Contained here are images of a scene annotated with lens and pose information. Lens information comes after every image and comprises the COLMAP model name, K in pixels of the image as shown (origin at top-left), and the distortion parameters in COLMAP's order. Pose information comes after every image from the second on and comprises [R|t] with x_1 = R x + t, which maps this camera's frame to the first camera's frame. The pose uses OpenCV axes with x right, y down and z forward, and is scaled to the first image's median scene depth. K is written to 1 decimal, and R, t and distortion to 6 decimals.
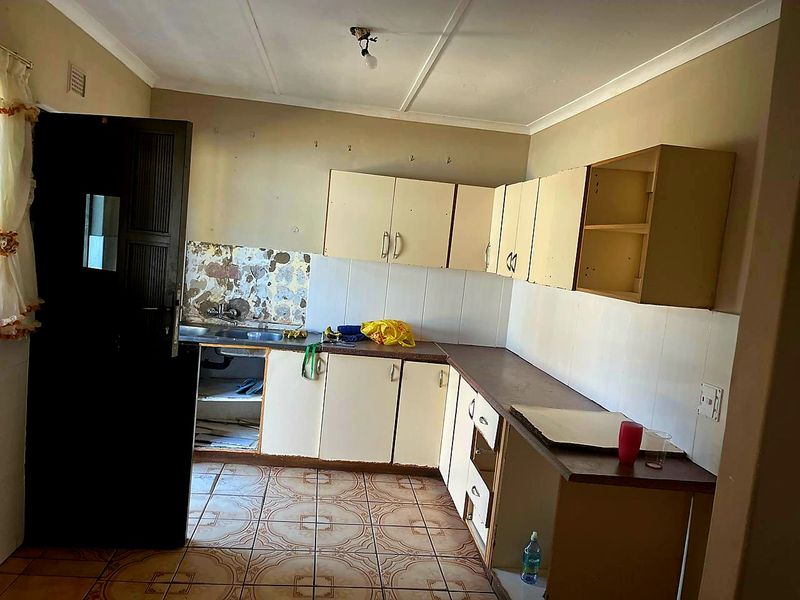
lens RADIAL K [[588.5, 0, 400.0], [0, 588.5, 300.0], [0, 0, 1]] dist [0.061111, -0.108678]
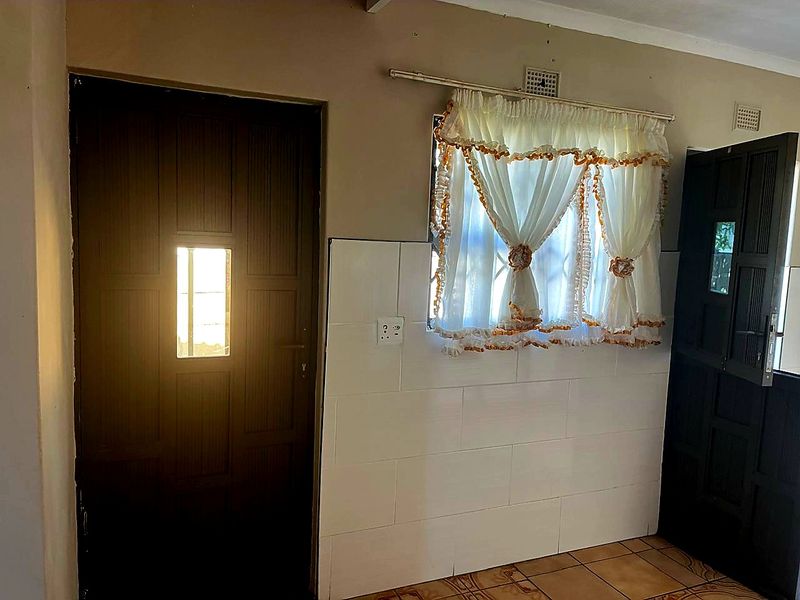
lens RADIAL K [[588.5, 0, 400.0], [0, 588.5, 300.0], [0, 0, 1]] dist [0.061111, -0.108678]
pose [[0.275518, 0.013062, -0.961207, 0.358647], [-0.094793, 0.995403, -0.013645, 0.029647], [0.956611, 0.094875, 0.275489, 0.189205]]
